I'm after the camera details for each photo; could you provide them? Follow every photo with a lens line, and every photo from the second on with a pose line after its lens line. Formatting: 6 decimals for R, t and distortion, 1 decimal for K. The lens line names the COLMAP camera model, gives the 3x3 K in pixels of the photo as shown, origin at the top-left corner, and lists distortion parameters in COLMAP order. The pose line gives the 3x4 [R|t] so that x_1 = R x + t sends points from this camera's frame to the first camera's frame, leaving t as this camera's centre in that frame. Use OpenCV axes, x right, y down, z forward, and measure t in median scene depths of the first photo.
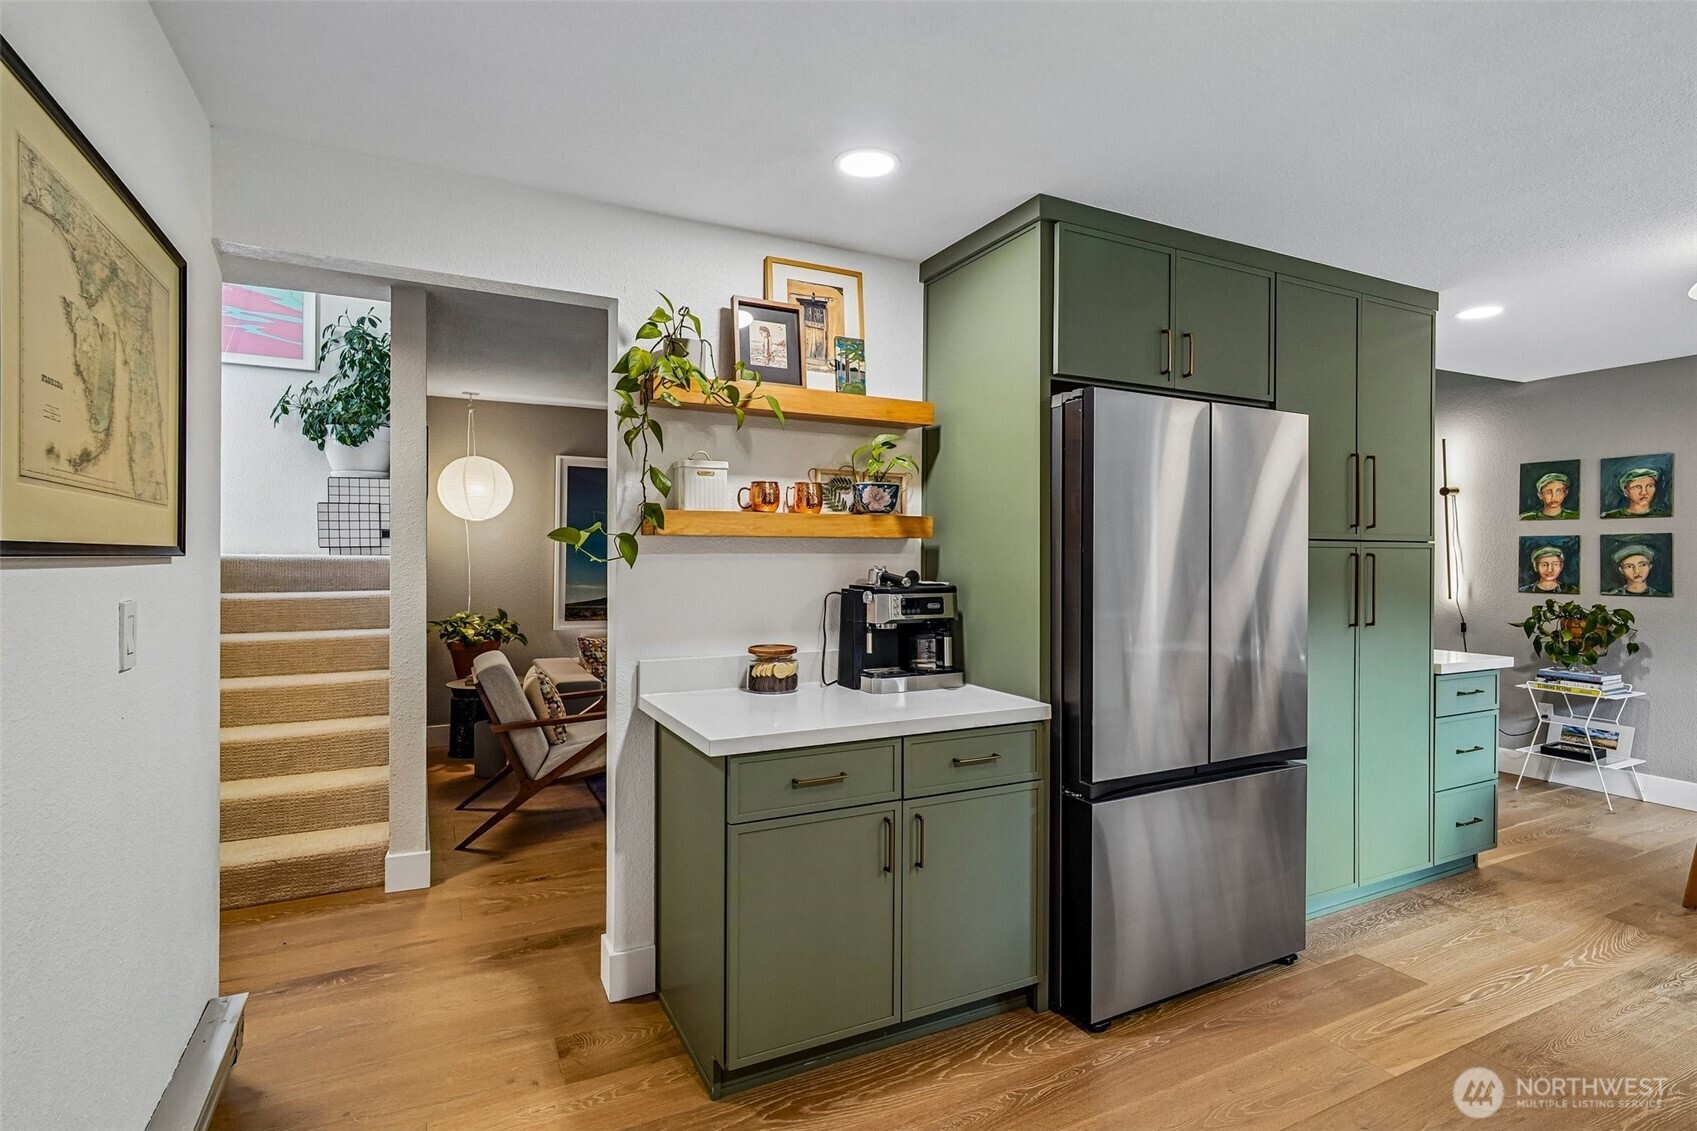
lens RADIAL K [[809.4, 0, 849.0], [0, 809.4, 560.8], [0, 0, 1]] dist [-0.000032, 0.001761]
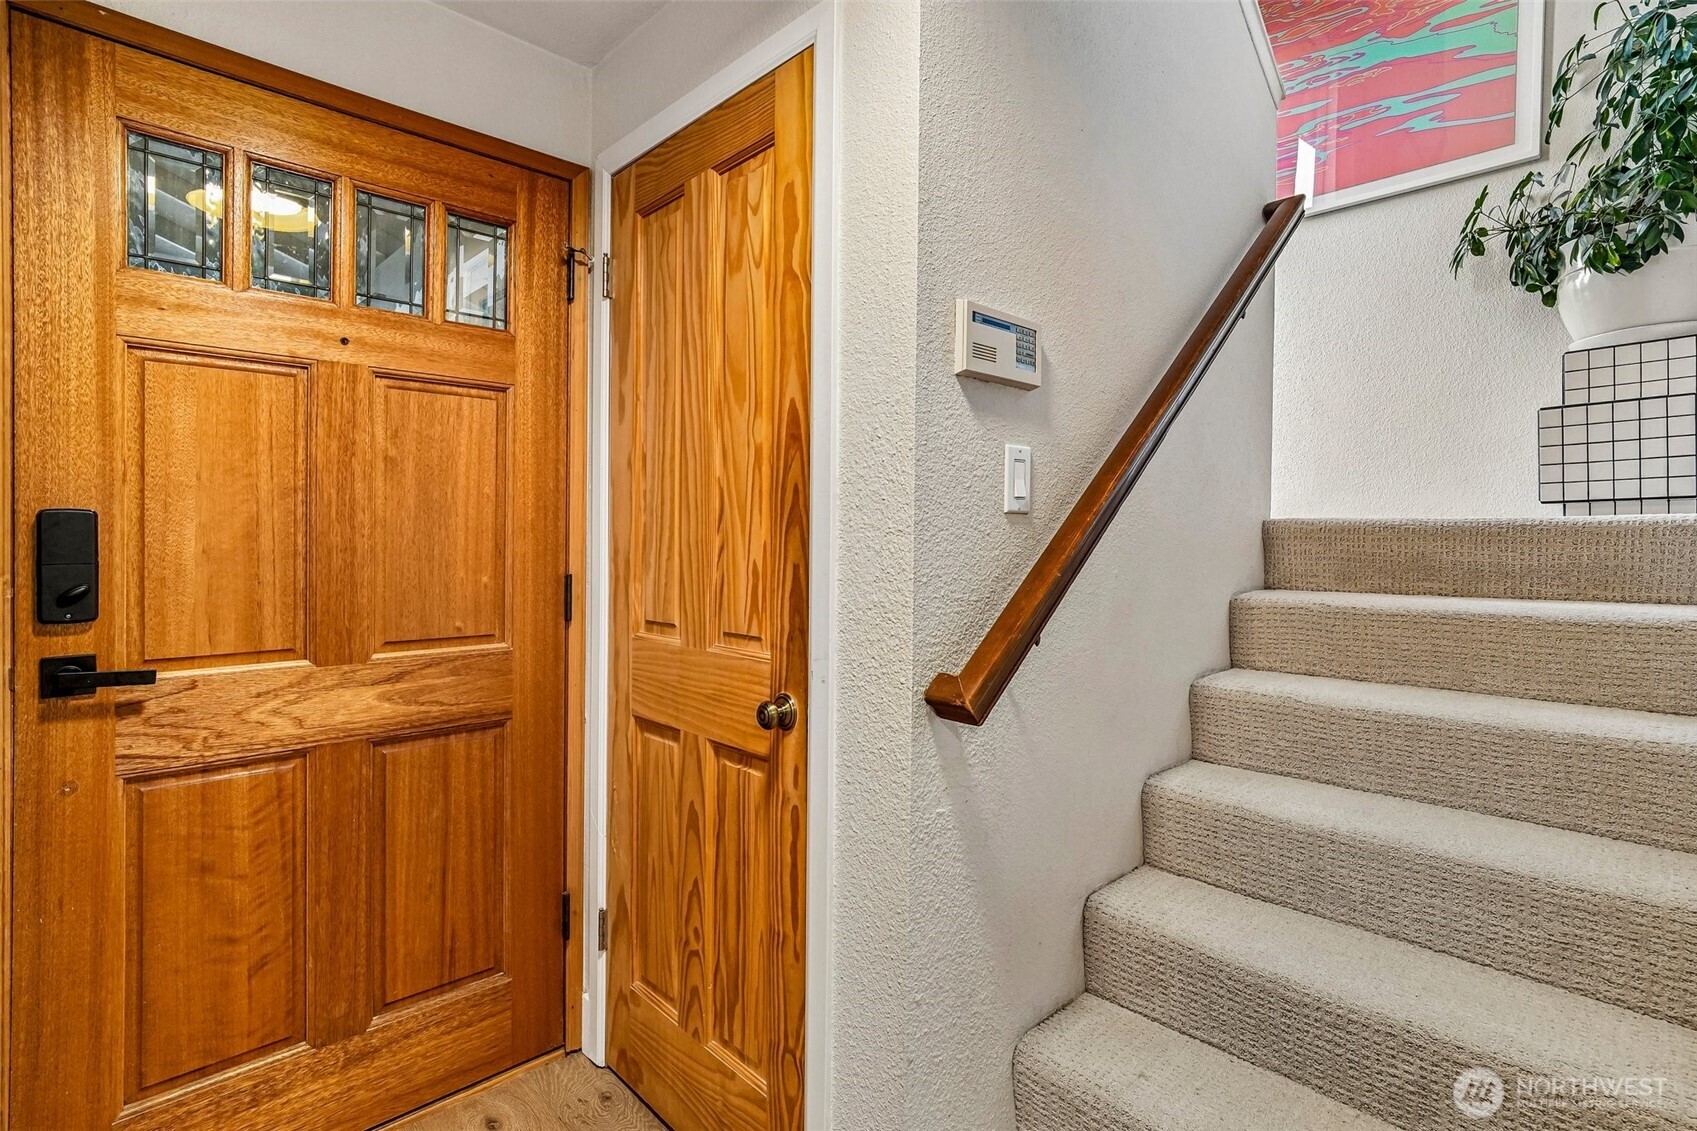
lens RADIAL K [[809.4, 0, 890.5], [0, 809.4, 546.2], [0, 0, 1]] dist [-0.000032, 0.001761]
pose [[0.296544, 0.011522, -0.954950, -0.304795], [-0.004673, 0.999933, 0.010614, 0.006195], [0.955008, 0.001315, 0.296578, 0.481521]]
